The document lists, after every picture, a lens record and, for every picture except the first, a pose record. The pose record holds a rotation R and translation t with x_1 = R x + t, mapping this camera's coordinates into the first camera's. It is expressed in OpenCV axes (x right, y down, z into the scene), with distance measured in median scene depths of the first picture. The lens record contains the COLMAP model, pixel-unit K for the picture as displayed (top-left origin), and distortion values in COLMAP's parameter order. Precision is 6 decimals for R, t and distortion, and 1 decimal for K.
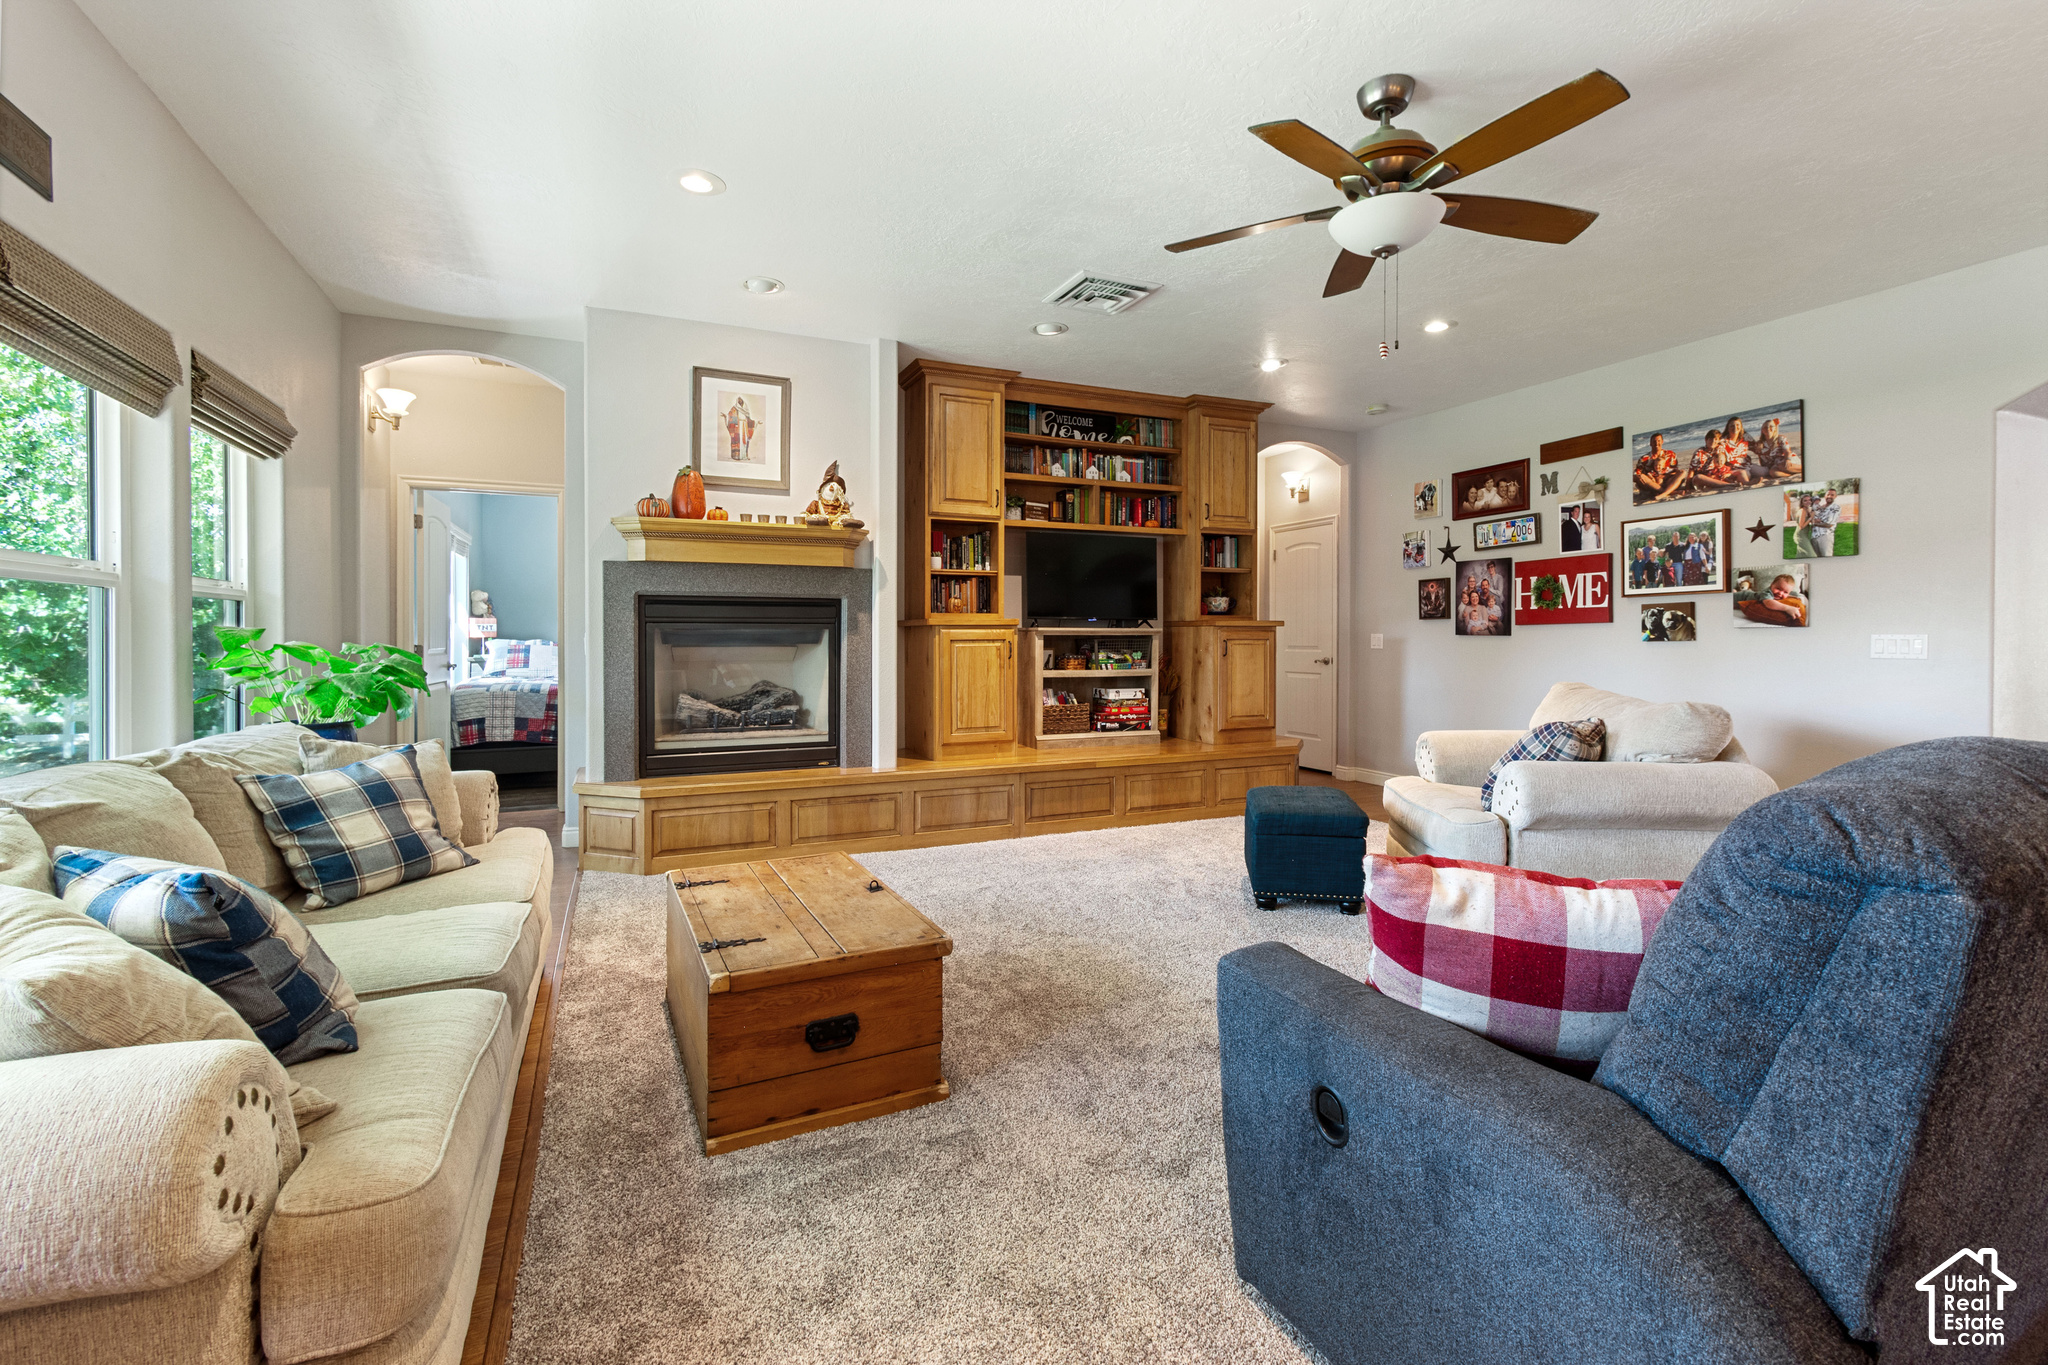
lens RADIAL K [[917.2, 0, 1027.5], [0, 917.2, 656.2], [0, 0, 1]] dist [-0.000774, 0.000042]
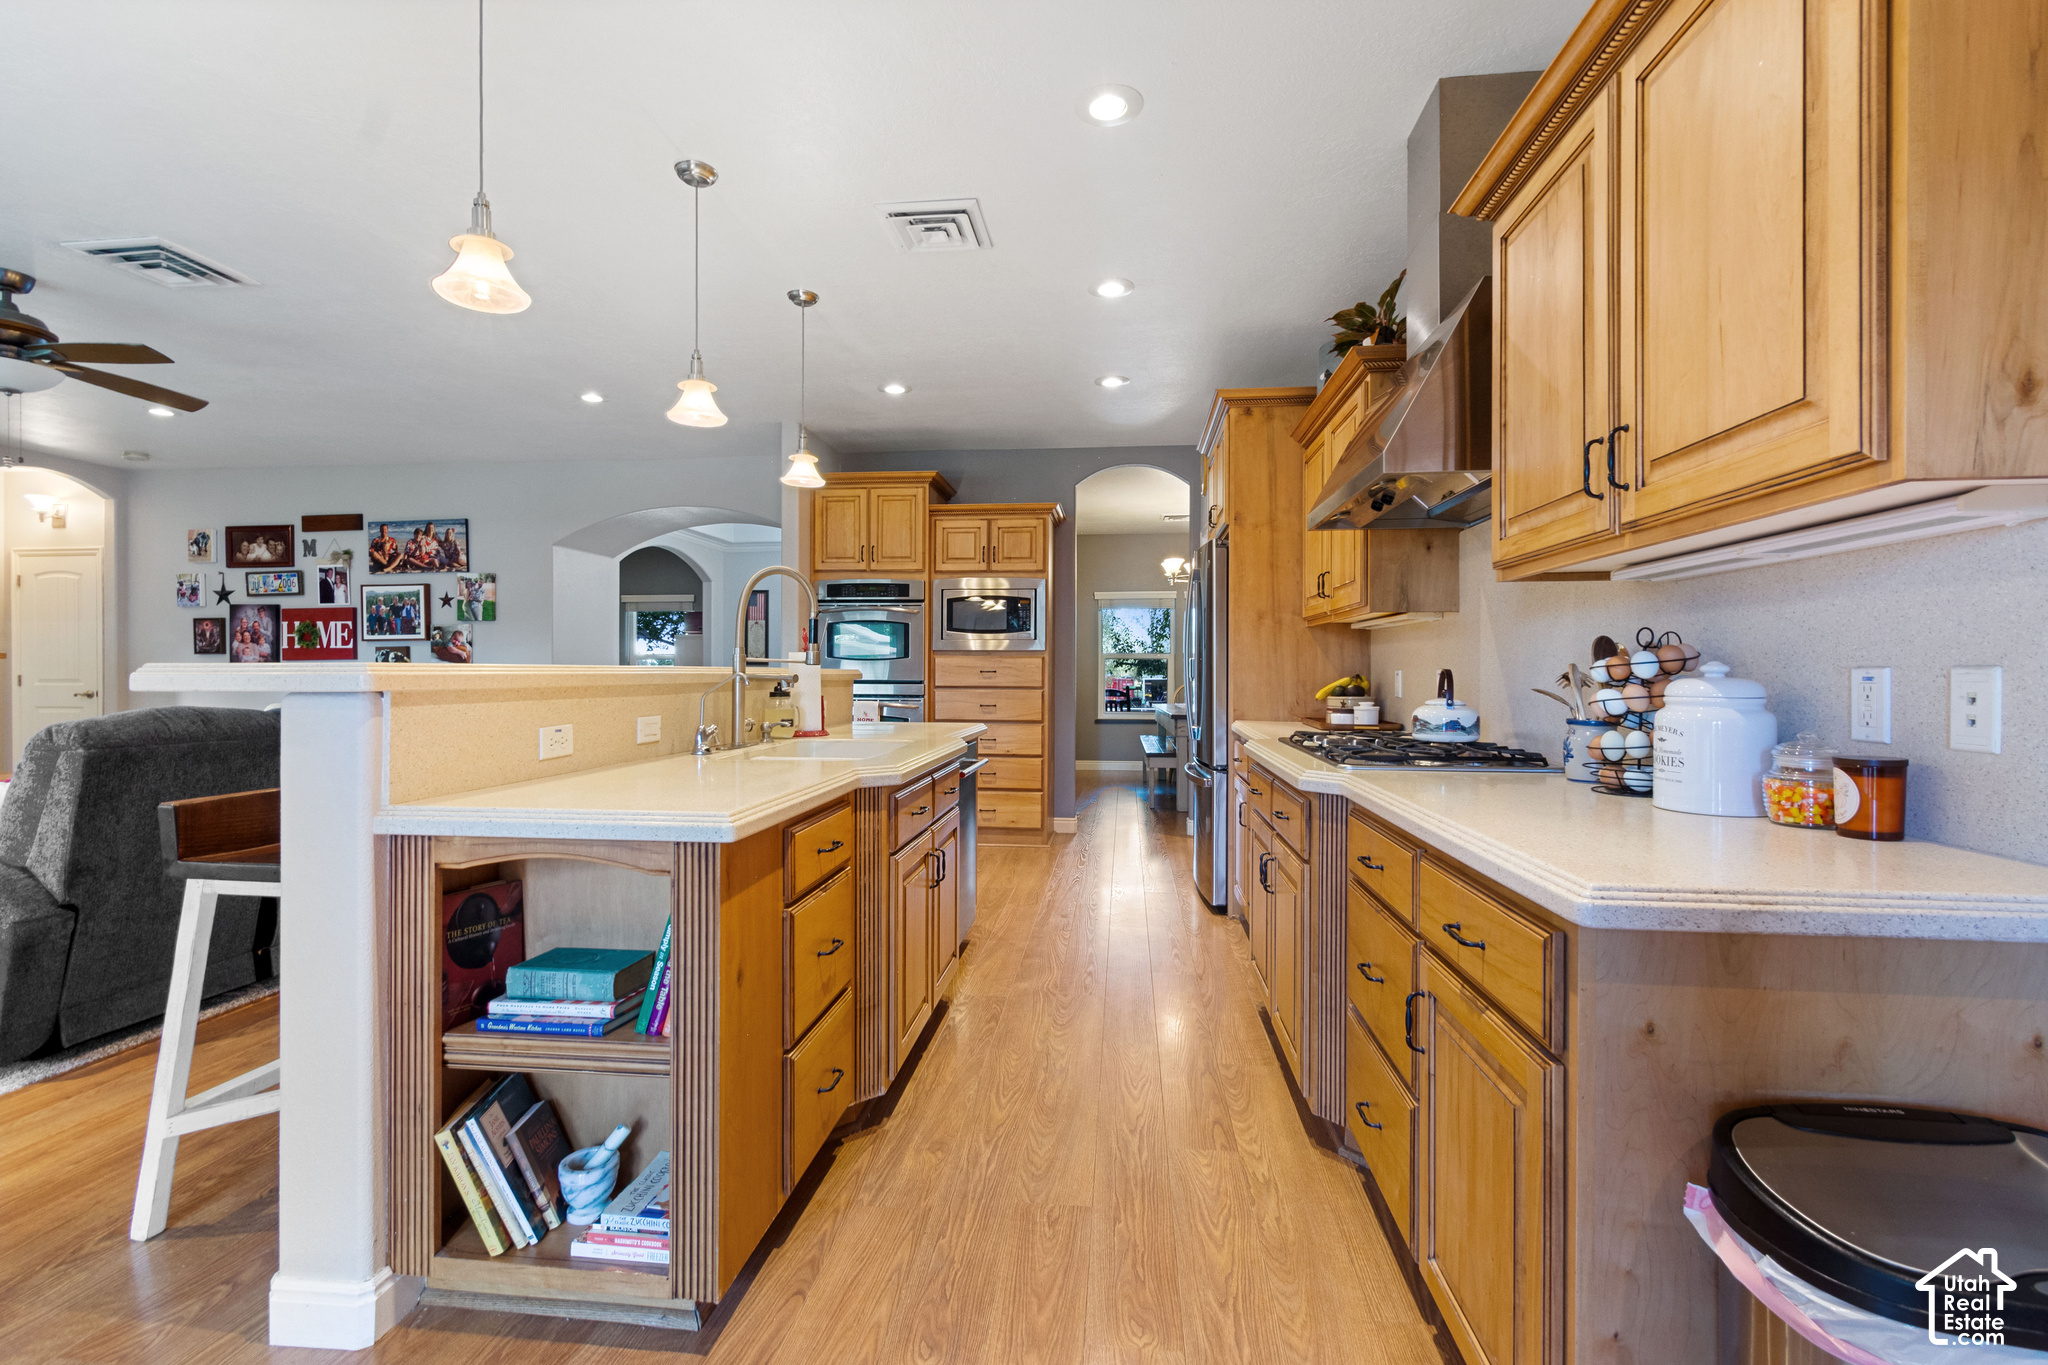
lens RADIAL K [[917.2, 0, 1022.8], [0, 917.2, 669.8], [0, 0, 1]] dist [-0.000774, 0.000042]
pose [[0.508073, 0.002403, 0.861311, -0.013547], [0.015143, 0.999817, -0.011723, 0.007112], [-0.861181, 0.018999, 0.507944, -0.460942]]
